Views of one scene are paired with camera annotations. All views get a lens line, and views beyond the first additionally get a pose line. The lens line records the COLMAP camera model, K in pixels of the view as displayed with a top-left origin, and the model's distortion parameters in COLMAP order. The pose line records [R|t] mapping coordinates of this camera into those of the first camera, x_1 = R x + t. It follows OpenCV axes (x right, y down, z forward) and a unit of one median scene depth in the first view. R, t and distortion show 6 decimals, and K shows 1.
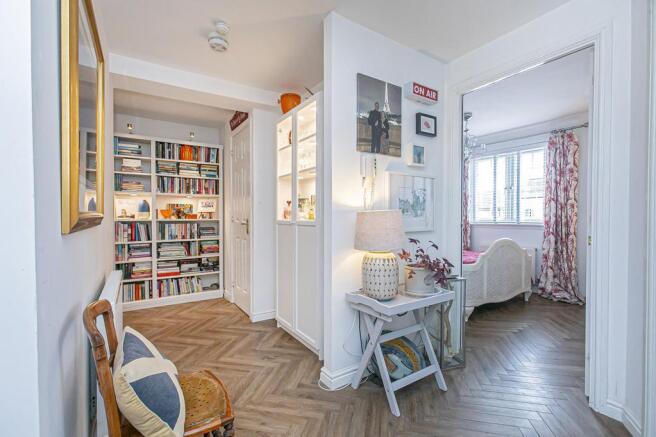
lens RADIAL K [[298.5, 0, 328.2], [0, 298.5, 219.8], [0, 0, 1]] dist [0.009592, 0.003936]
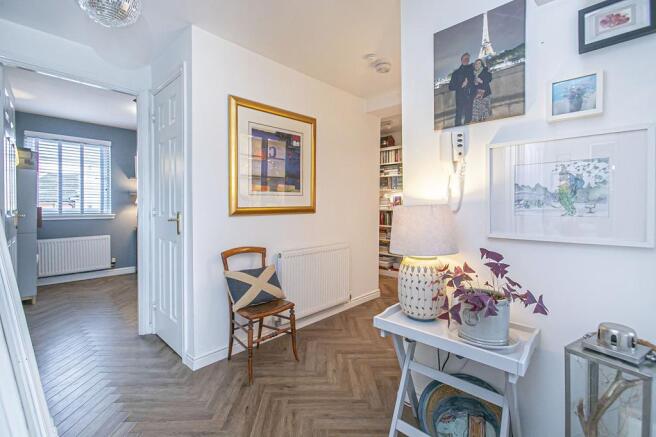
lens RADIAL K [[298.5, 0, 329.4], [0, 298.5, 208.5], [0, 0, 1]] dist [0.009592, 0.003936]
pose [[0.239942, 0.011758, -0.970716, 0.737436], [-0.007795, 0.999918, 0.010185, -0.024138], [0.970756, 0.005123, 0.240014, 0.480006]]
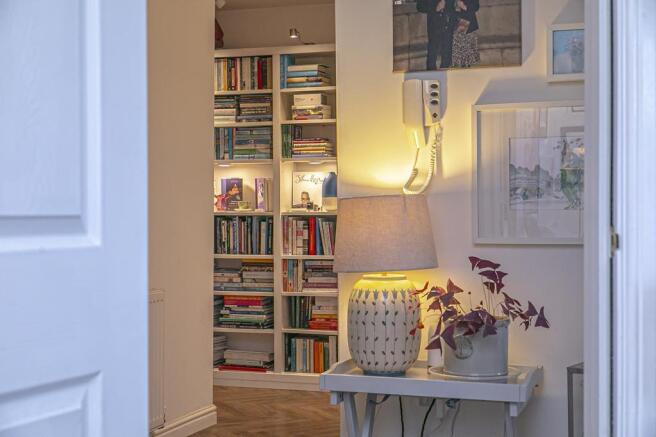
lens RADIAL K [[1067.4, 0, 326.2], [0, 1067.4, 218.6], [0, 0, 1]] dist [0.174619, 0.000000]
pose [[0.613809, 0.007269, -0.789421, 1.277704], [-0.002252, 0.999970, 0.007457, -0.005434], [0.789451, -0.002799, 0.613807, -0.147384]]
